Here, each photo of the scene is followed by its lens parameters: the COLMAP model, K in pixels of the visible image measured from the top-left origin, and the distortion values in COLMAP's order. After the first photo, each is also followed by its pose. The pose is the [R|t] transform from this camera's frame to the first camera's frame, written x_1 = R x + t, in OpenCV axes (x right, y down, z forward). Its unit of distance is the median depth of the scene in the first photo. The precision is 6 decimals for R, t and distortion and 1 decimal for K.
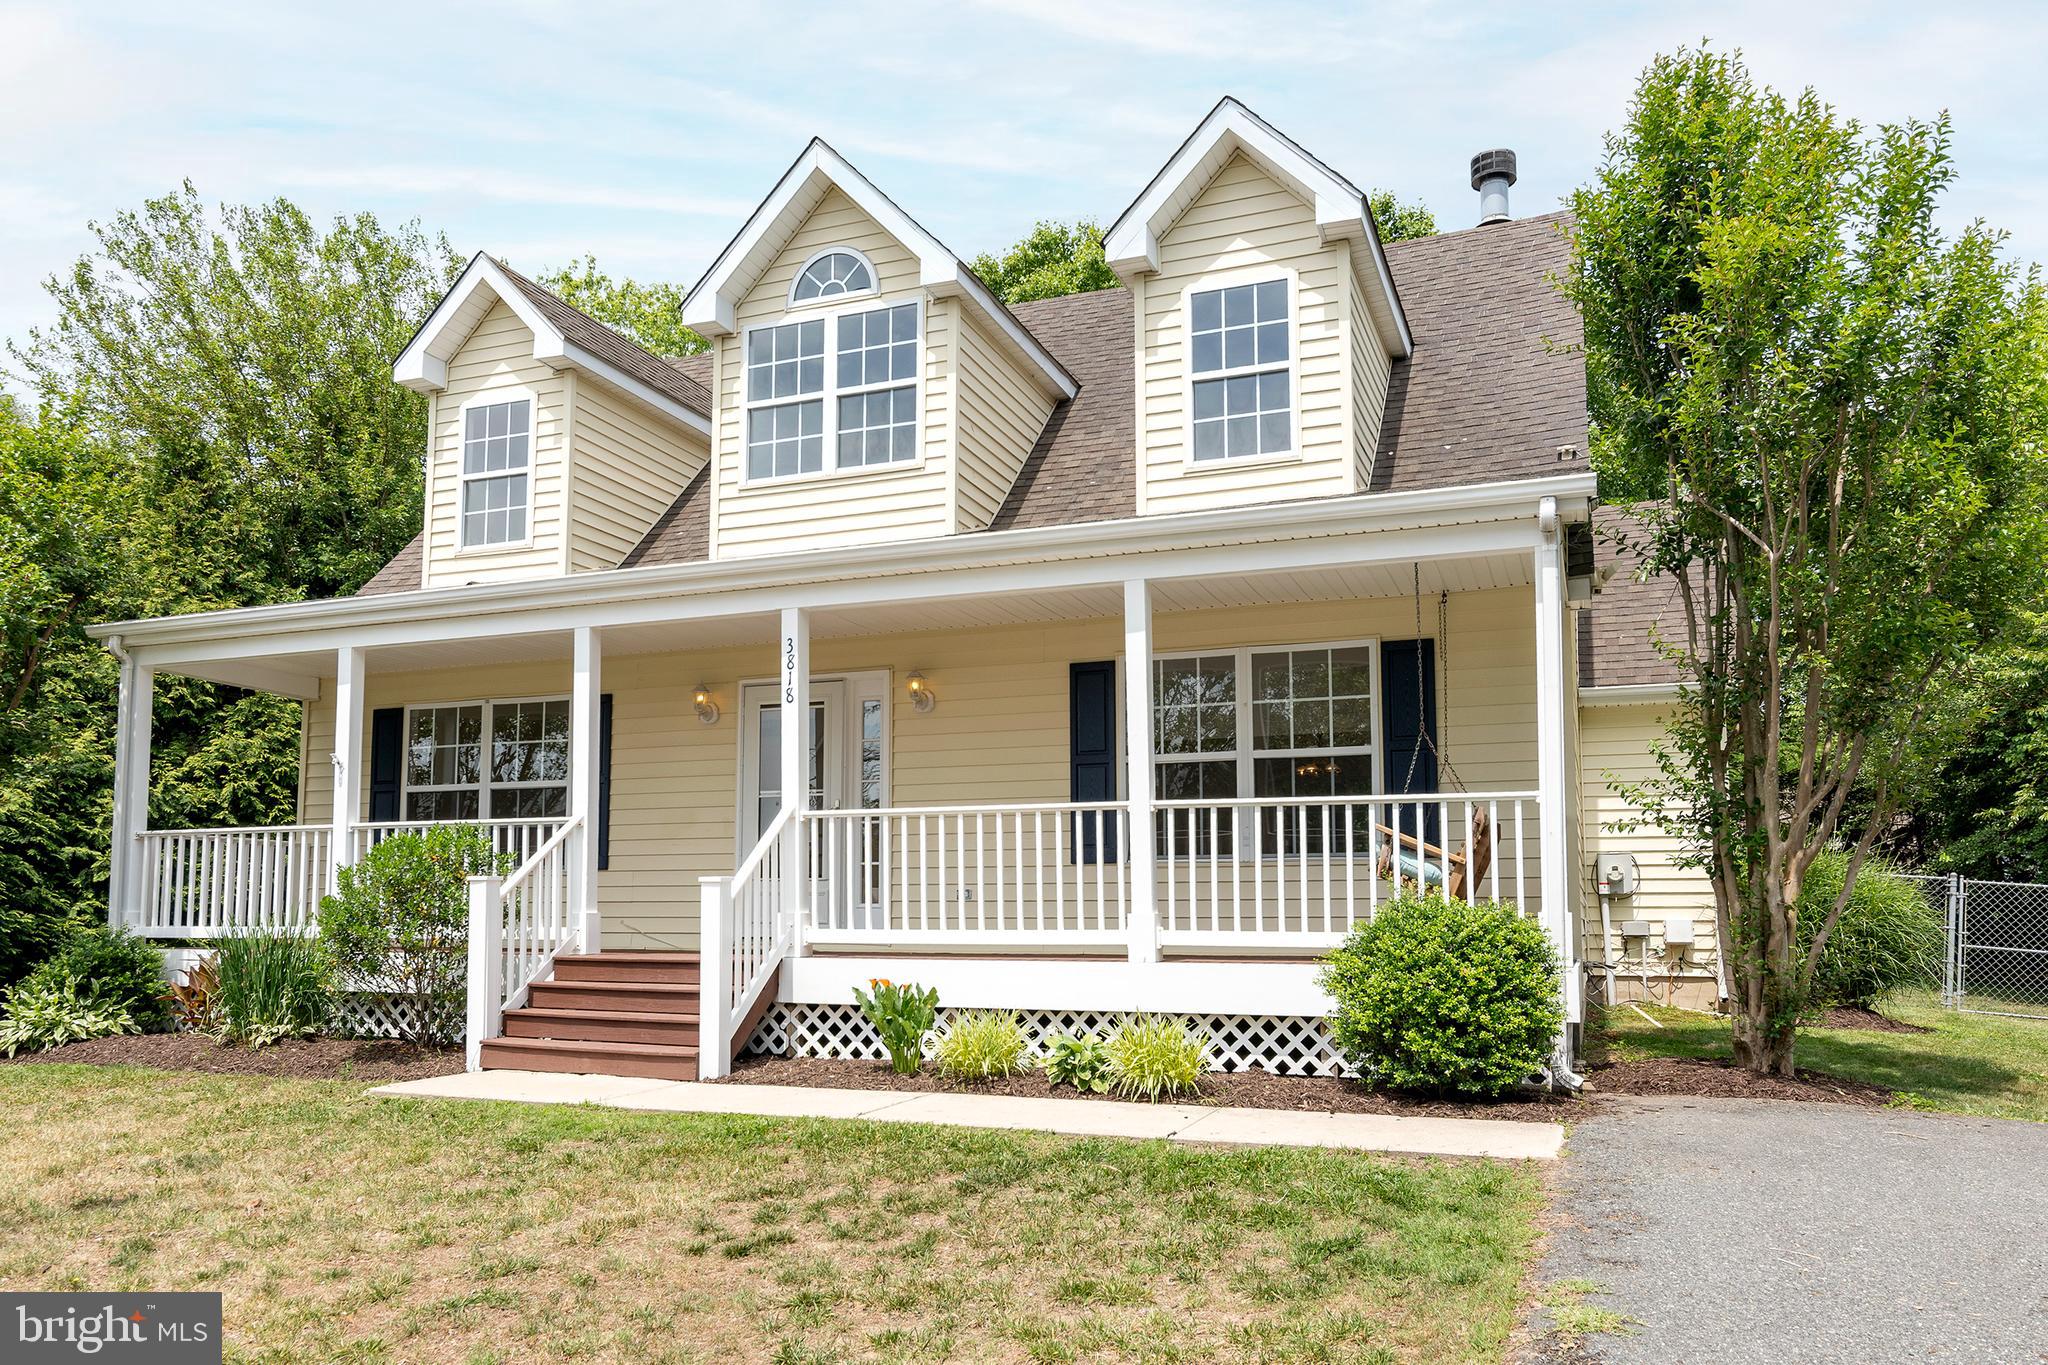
lens RADIAL K [[1459.5, 0, 1024.2], [0, 1459.5, 804.5], [0, 0, 1]] dist [0.007808, 0.002111]
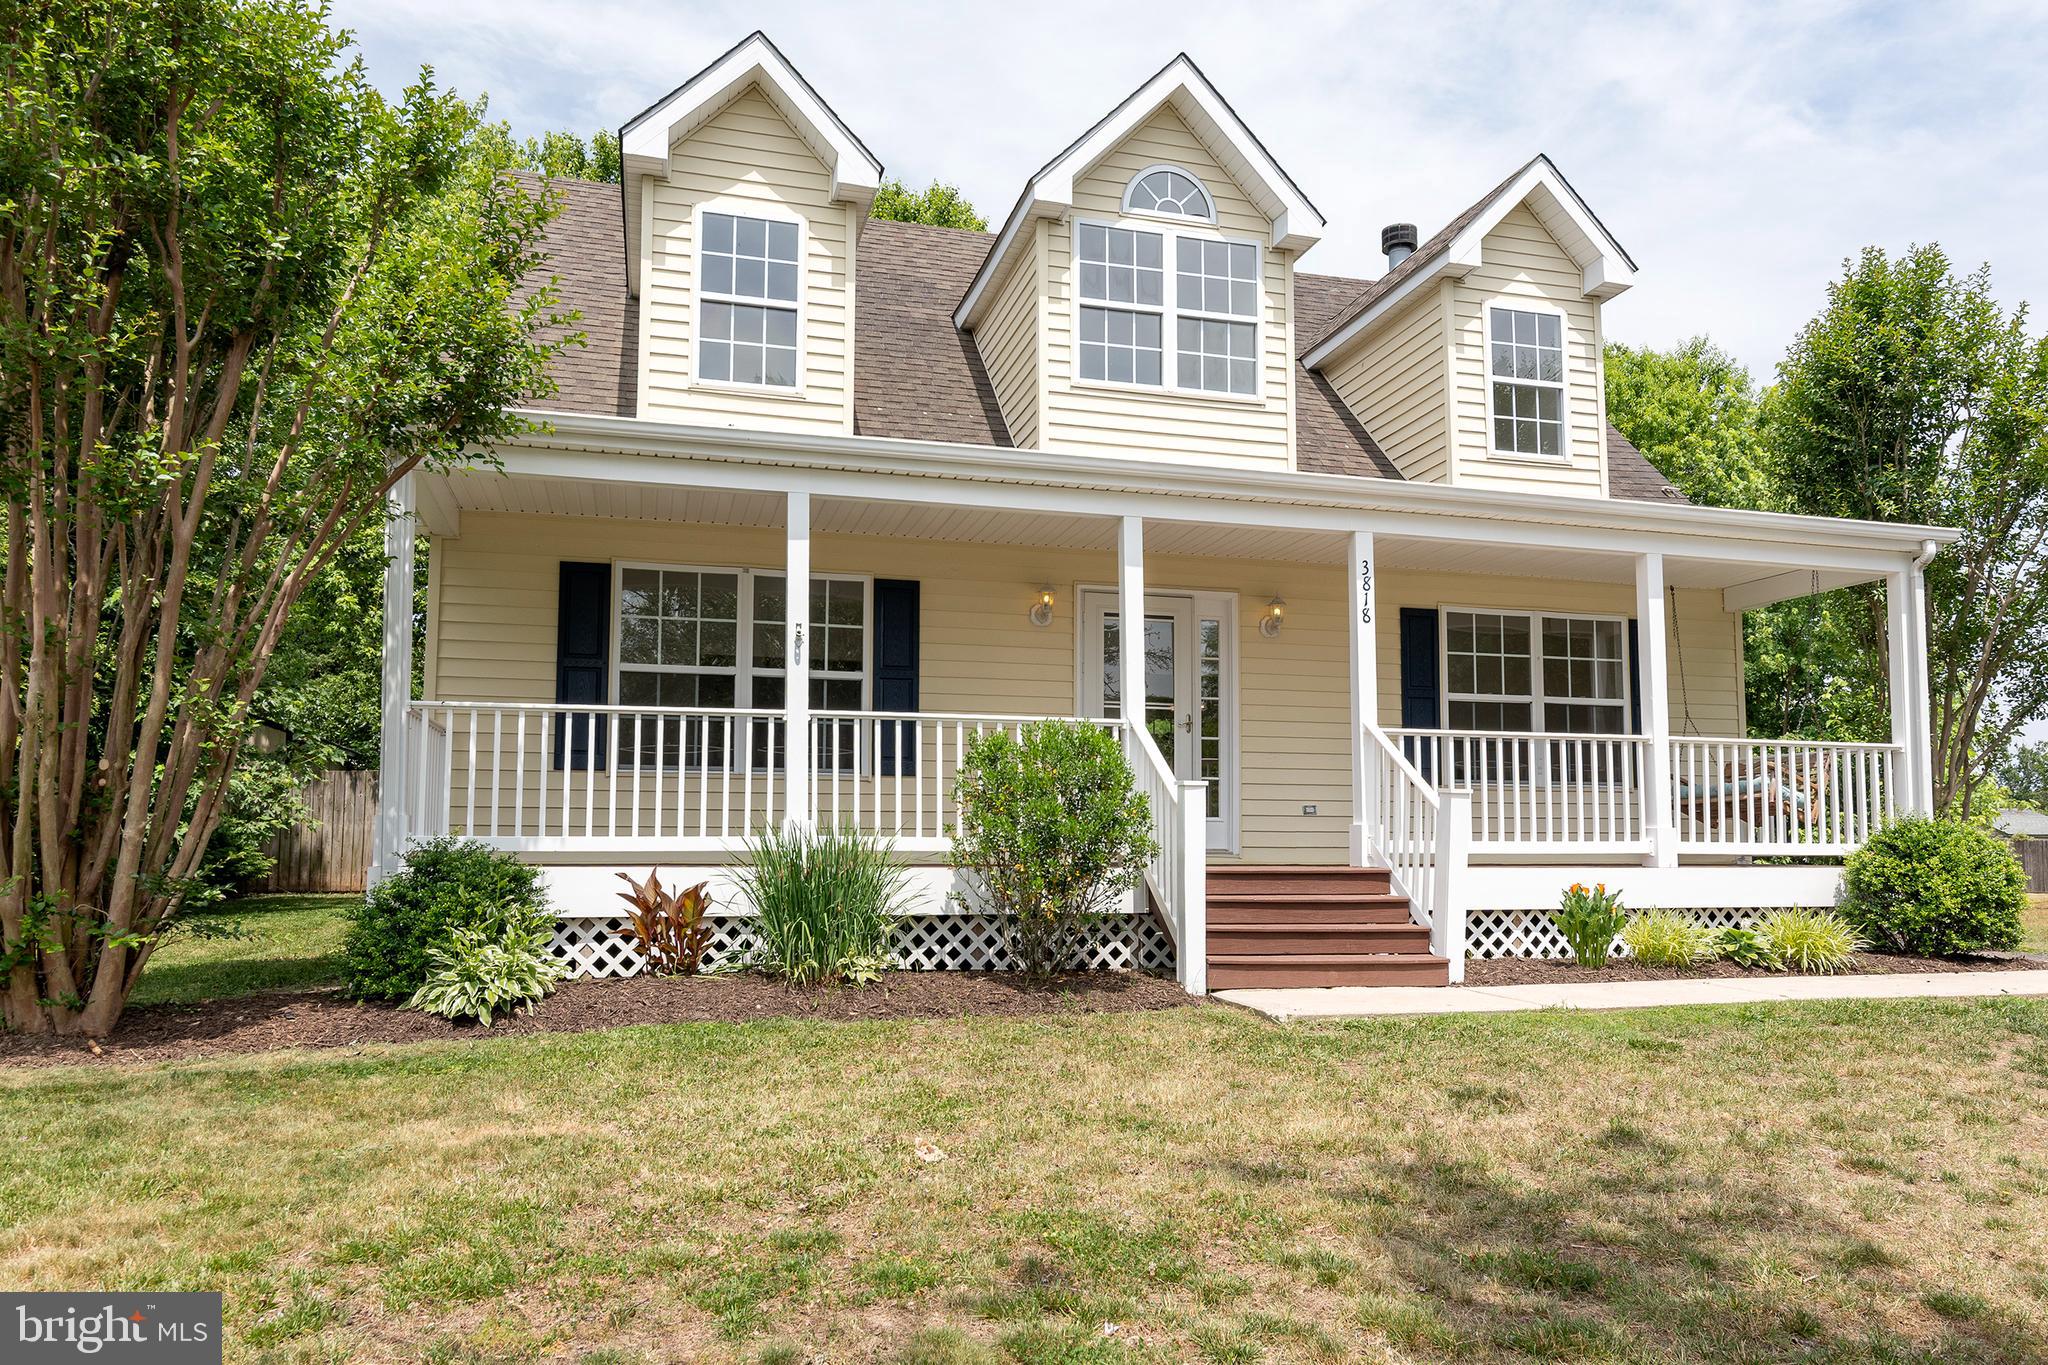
lens RADIAL K [[1354.3, 0, 1017.1], [0, 1354.3, 759.5], [0, 0, 1]] dist [0.005046, 0.000363]
pose [[0.804238, 0.035834, 0.593226, -0.764292], [-0.052621, 0.998554, 0.011021, 0.023966], [-0.591973, -0.040080, 0.804961, 0.295994]]
